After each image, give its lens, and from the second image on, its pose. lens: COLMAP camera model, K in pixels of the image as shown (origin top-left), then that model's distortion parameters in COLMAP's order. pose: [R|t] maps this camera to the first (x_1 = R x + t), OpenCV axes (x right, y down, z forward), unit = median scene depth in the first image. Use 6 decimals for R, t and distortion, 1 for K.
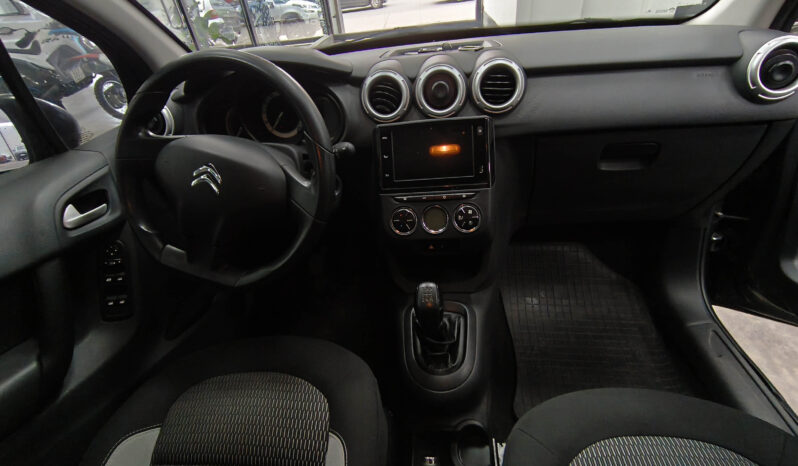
lens RADIAL K [[366.0, 0, 399.0], [0, 366.0, 233.0], [0, 0, 1]] dist [0.001658, 0.000164]
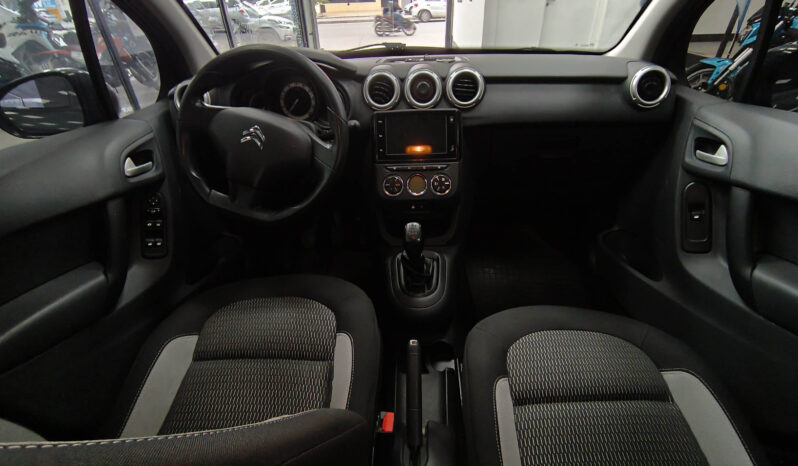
lens RADIAL K [[366.0, 0, 399.0], [0, 366.0, 233.0], [0, 0, 1]] dist [0.001658, 0.000164]
pose [[0.995184, 0.028002, 0.093939, -0.085407], [-0.023226, 0.998400, -0.051549, 0.208503], [-0.095233, 0.049119, 0.994242, -0.298284]]
